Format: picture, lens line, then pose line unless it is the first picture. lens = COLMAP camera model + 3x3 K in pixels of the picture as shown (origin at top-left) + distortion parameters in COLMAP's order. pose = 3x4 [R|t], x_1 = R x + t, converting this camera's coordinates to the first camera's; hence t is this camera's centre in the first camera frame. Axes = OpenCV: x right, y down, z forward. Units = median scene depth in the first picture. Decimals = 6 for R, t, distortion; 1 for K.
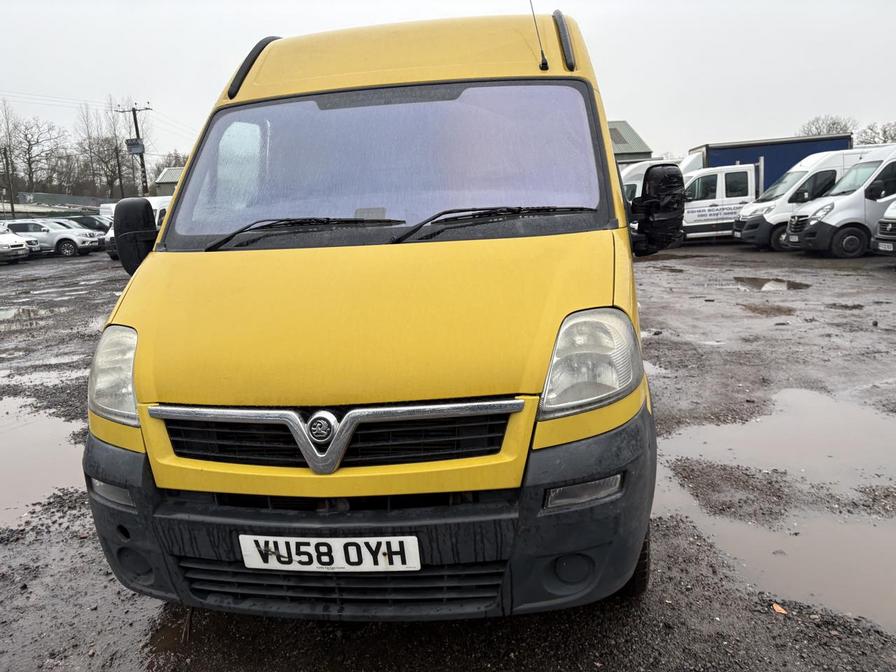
lens RADIAL K [[780.5, 0, 448.0], [0, 780.5, 336.0], [0, 0, 1]] dist [-0.008150, -0.005266]
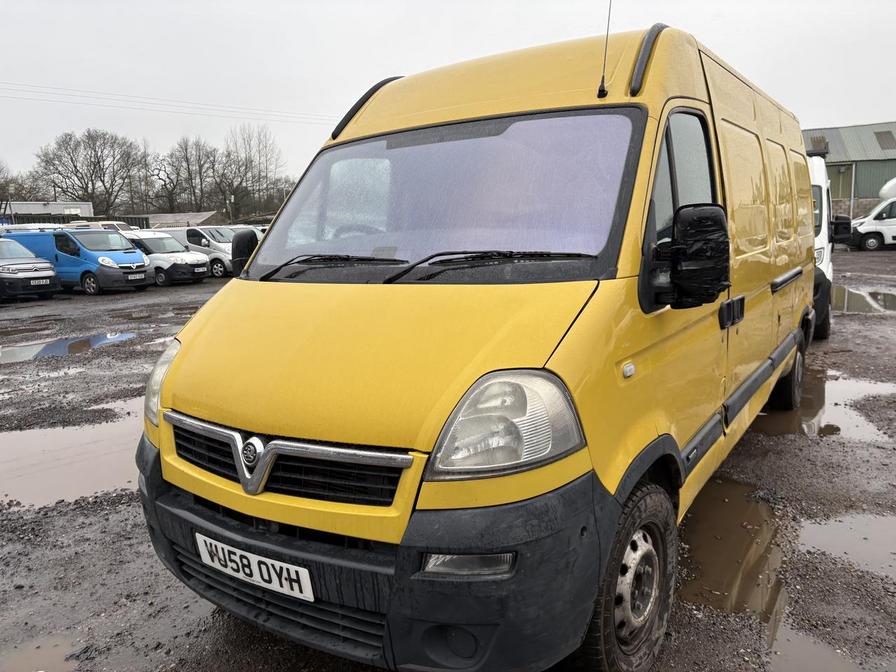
lens RADIAL K [[780.5, 0, 448.0], [0, 780.5, 336.0], [0, 0, 1]] dist [-0.008150, -0.005266]
pose [[0.871345, 0.086597, -0.482969, 0.586847], [-0.085850, 0.996026, 0.023702, -0.094144], [0.483103, 0.020810, 0.875316, 0.163163]]
